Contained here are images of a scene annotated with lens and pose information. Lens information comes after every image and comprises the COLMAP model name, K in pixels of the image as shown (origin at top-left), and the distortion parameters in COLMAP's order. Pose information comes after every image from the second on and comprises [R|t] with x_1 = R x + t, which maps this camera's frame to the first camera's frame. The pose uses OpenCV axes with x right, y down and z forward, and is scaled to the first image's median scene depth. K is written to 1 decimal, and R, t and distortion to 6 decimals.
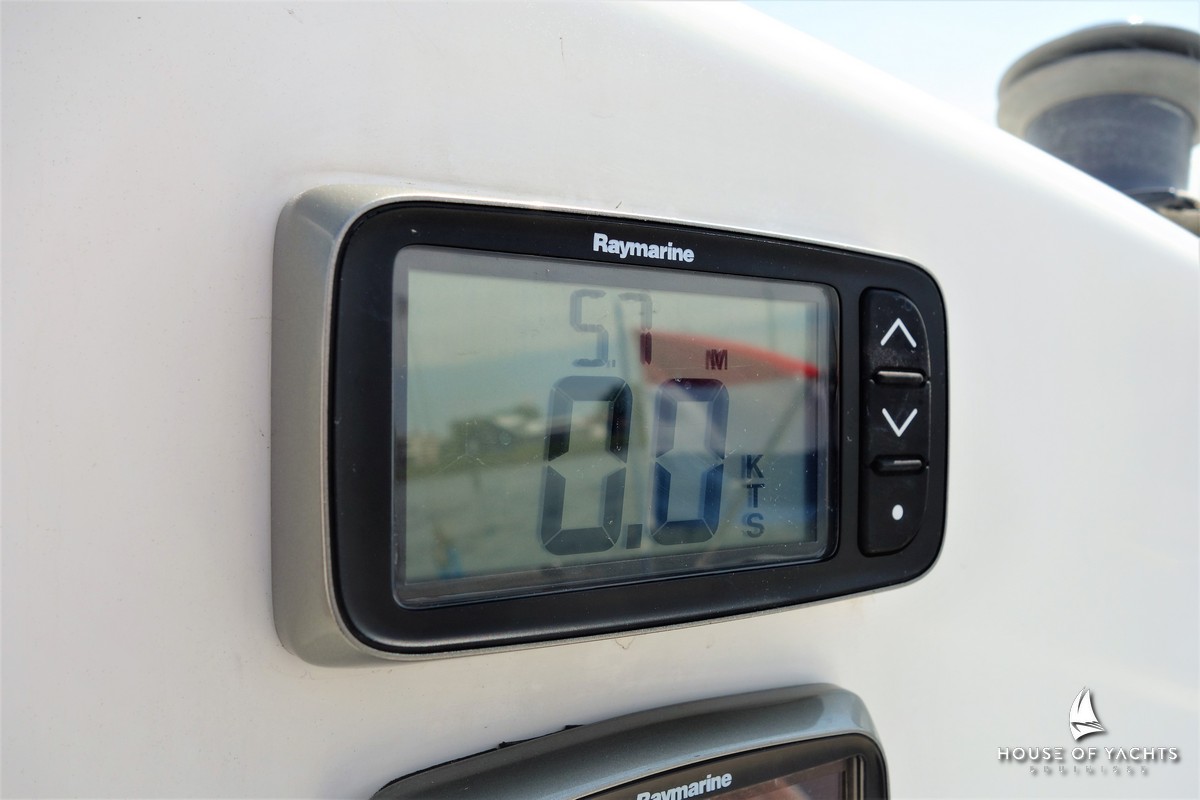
lens RADIAL K [[951.9, 0, 597.3], [0, 951.9, 401.9], [0, 0, 1]] dist [0.017231, 0.004657]
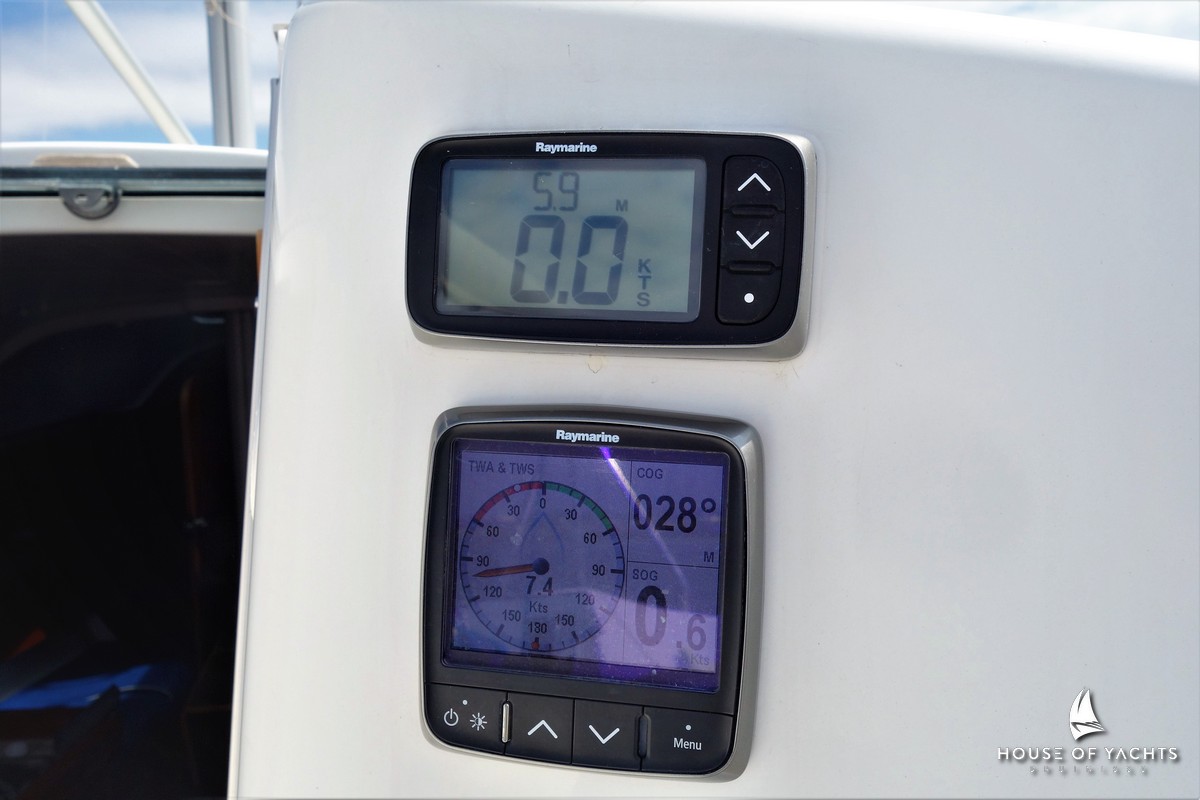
lens RADIAL K [[951.9, 0, 601.2], [0, 951.9, 394.1], [0, 0, 1]] dist [0.017231, 0.004657]
pose [[0.722107, 0.029364, -0.691158, 1.428765], [-0.046795, 0.998884, -0.006454, 0.343922], [0.690197, 0.037003, 0.722675, -0.332779]]
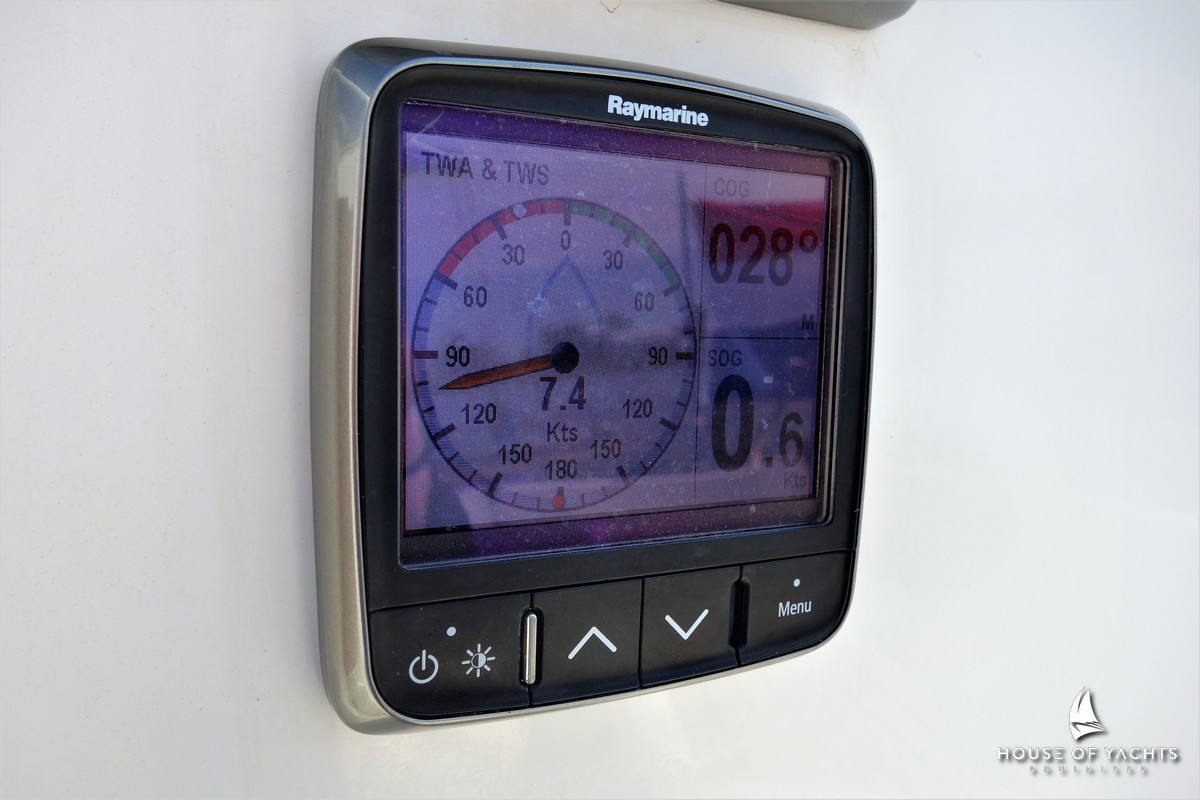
lens RADIAL K [[951.9, 0, 602.9], [0, 951.9, 401.4], [0, 0, 1]] dist [0.017231, 0.004657]
pose [[0.997098, 0.031150, -0.069465, 0.115521], [-0.025031, 0.995870, 0.087277, 0.644994], [0.071897, -0.085285, 0.993759, -0.047035]]
